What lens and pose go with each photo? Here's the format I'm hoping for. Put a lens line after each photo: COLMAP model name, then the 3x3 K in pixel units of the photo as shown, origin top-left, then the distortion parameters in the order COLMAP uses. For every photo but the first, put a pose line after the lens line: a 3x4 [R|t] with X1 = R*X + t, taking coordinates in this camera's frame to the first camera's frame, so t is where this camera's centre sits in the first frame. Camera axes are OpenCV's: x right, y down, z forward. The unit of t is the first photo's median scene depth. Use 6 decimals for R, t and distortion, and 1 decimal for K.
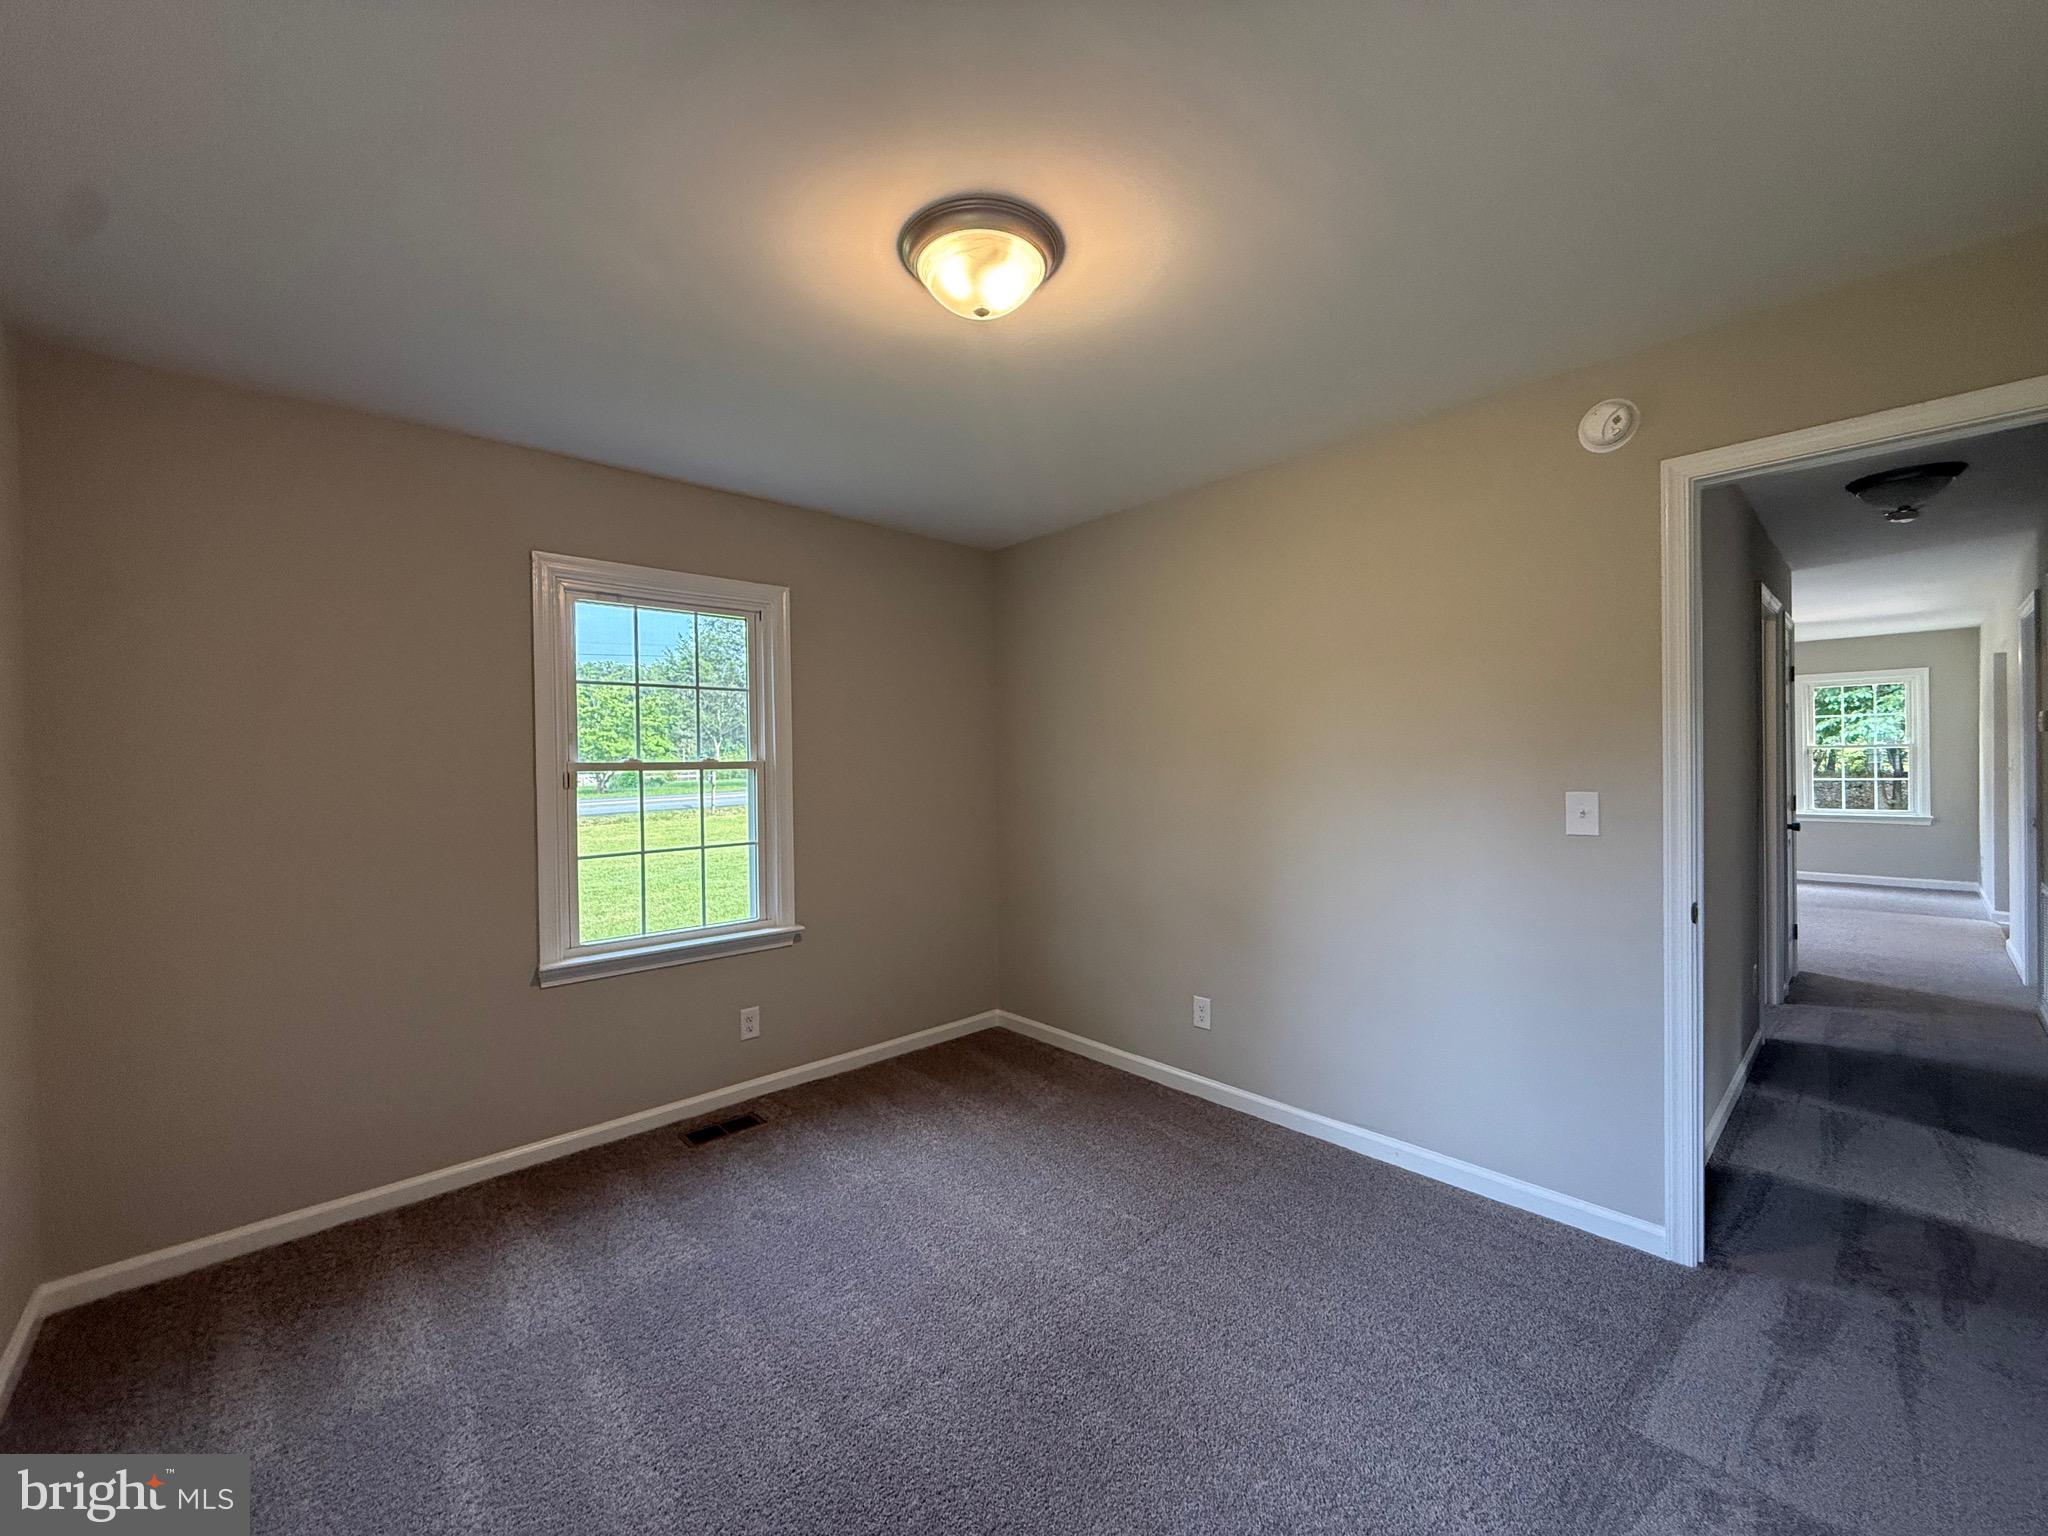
lens RADIAL K [[803.4, 0, 1029.5], [0, 803.4, 776.3], [0, 0, 1]] dist [0.000015, 0.000072]
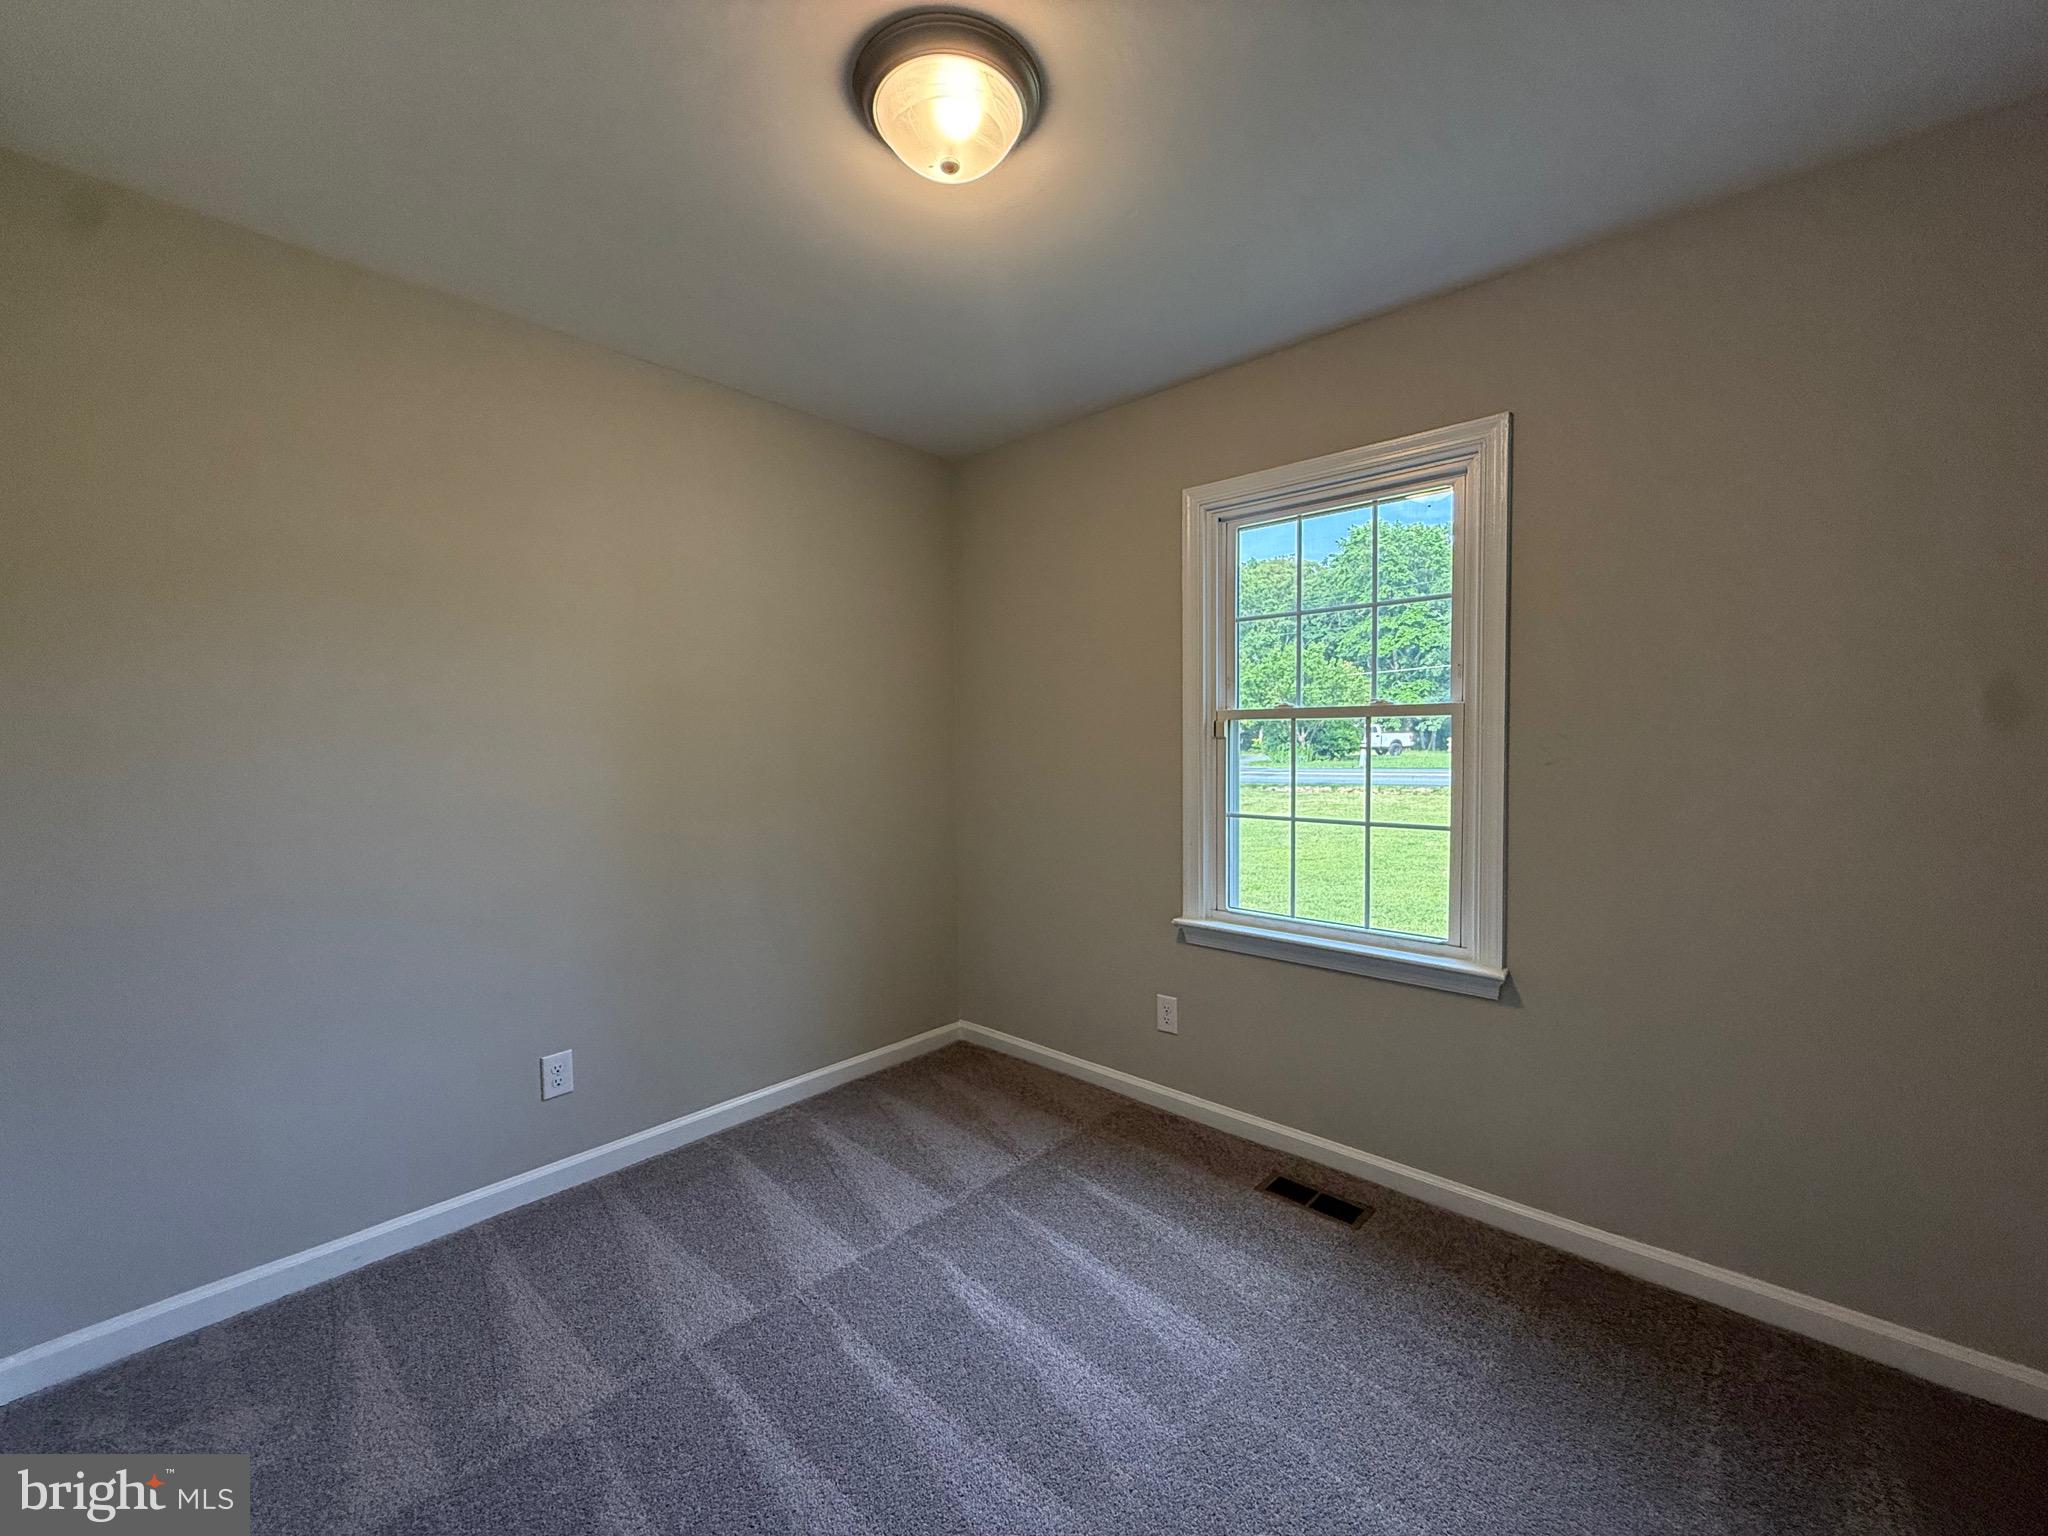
lens RADIAL K [[817.0, 0, 1023.2], [0, 817.0, 768.3], [0, 0, 1]] dist [-0.000573, 0.000321]
pose [[0.082648, 0.051380, -0.995253, 0.310957], [-0.002871, 0.998678, 0.051318, 0.001441], [0.996575, -0.001384, 0.082687, 0.625973]]
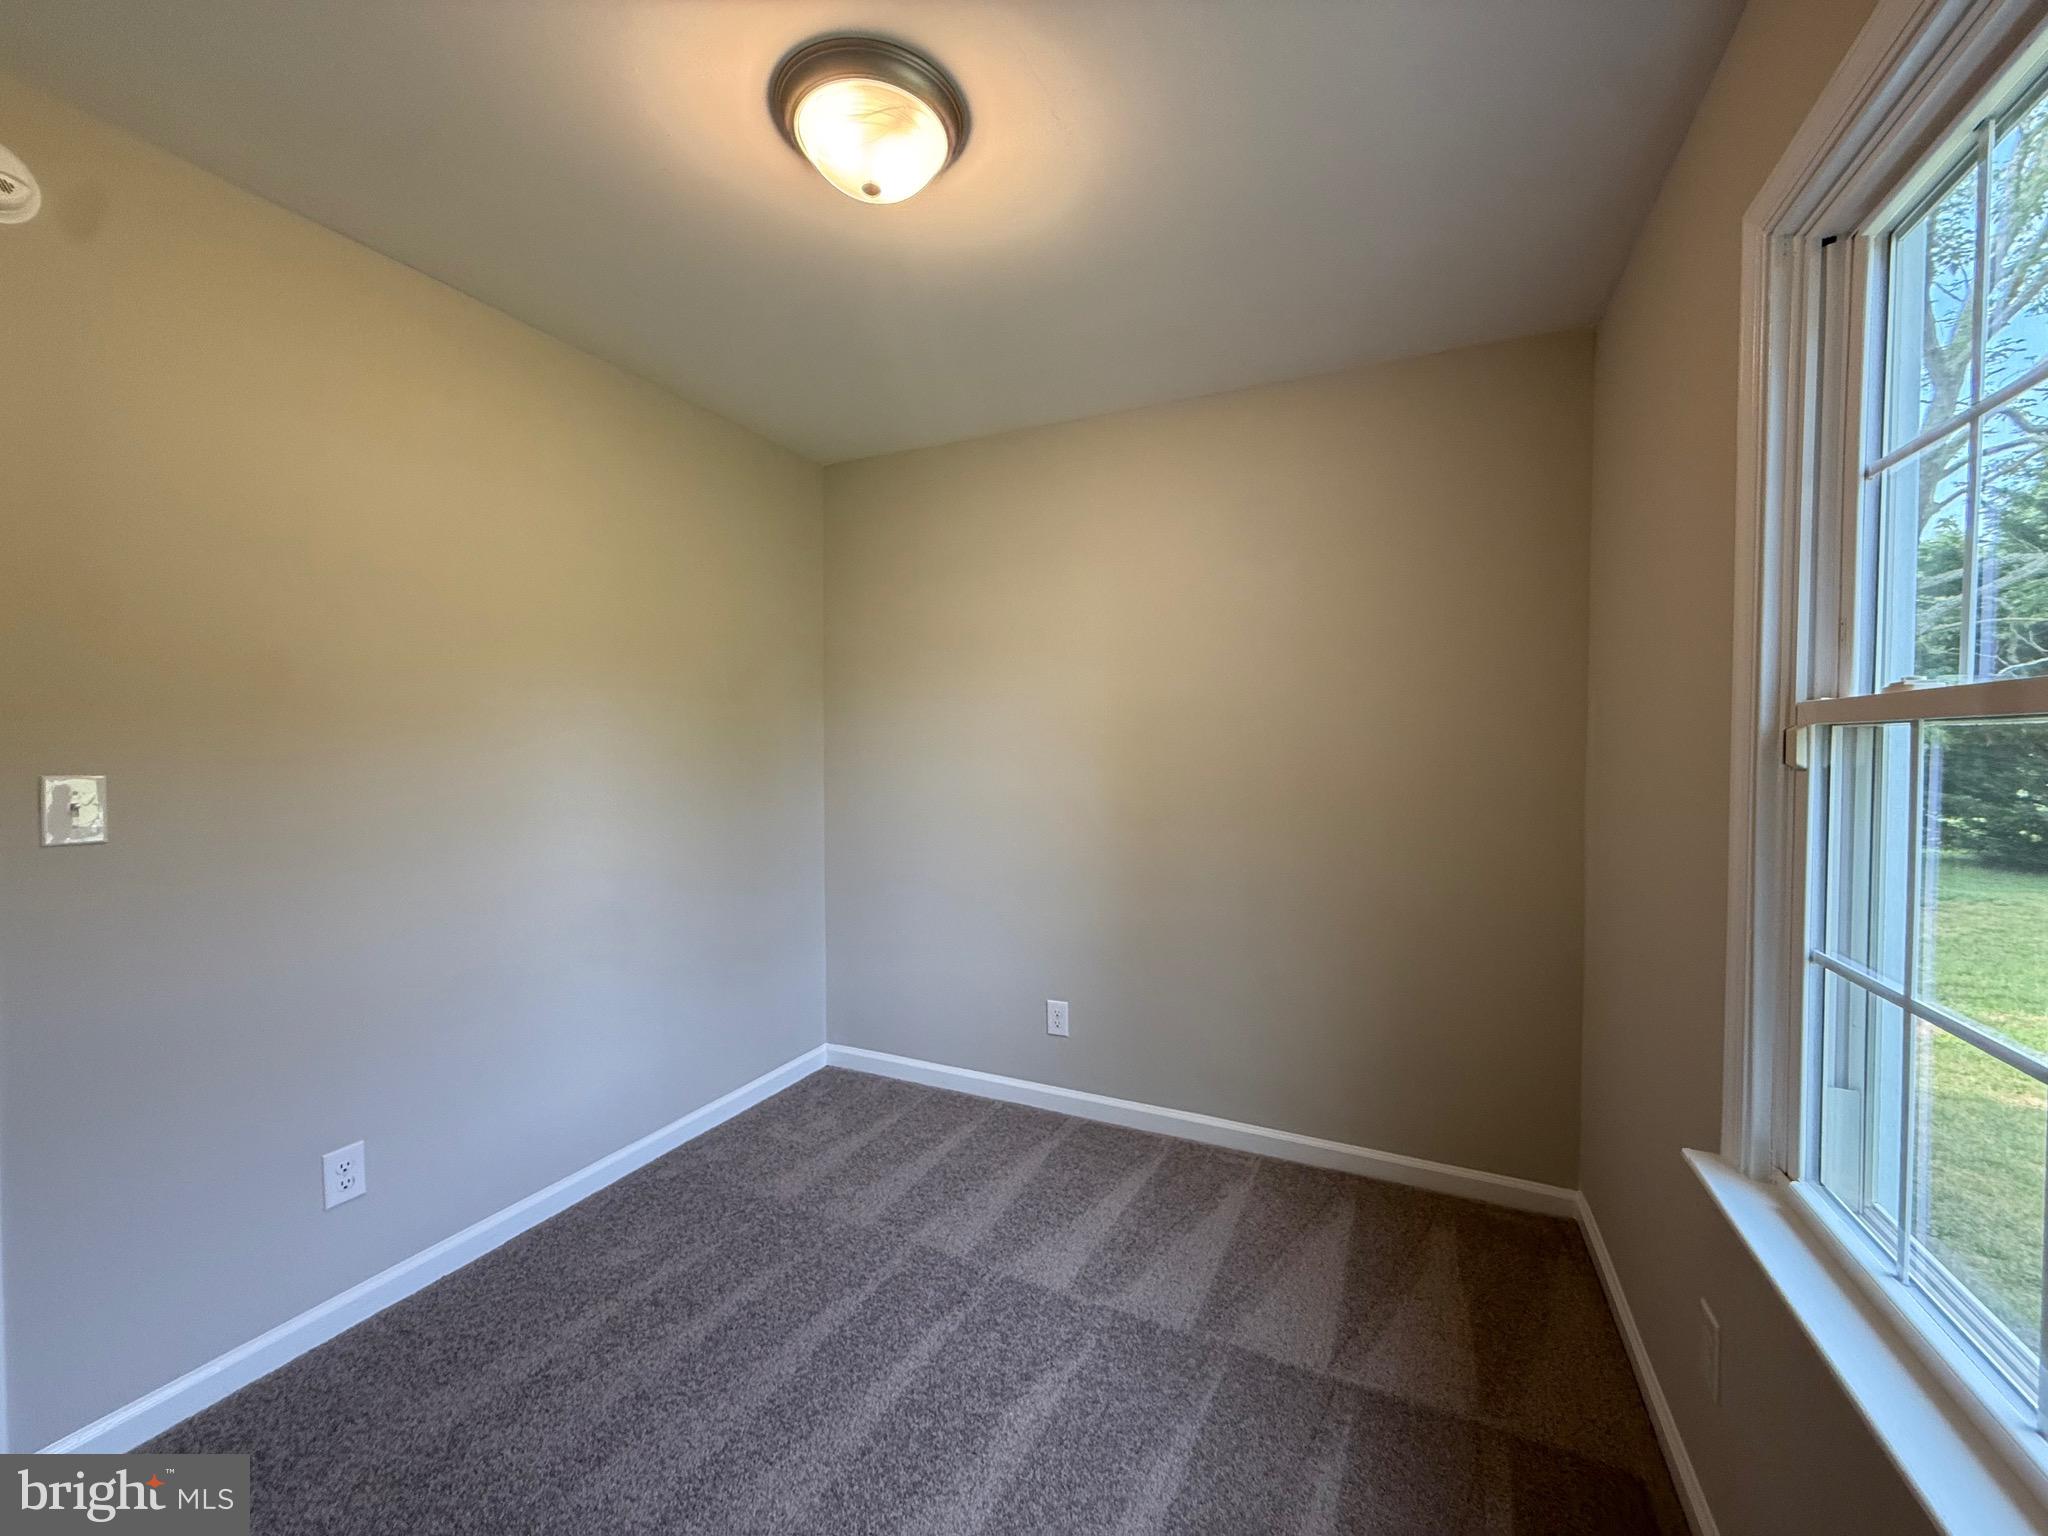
lens RADIAL K [[817.0, 0, 1023.2], [0, 817.0, 768.3], [0, 0, 1]] dist [-0.000573, 0.000321]
pose [[-0.930762, 0.029878, -0.364403, -0.076237], [0.015092, 0.998946, 0.043356, -0.008387], [0.365314, 0.034855, -0.930232, 1.106388]]
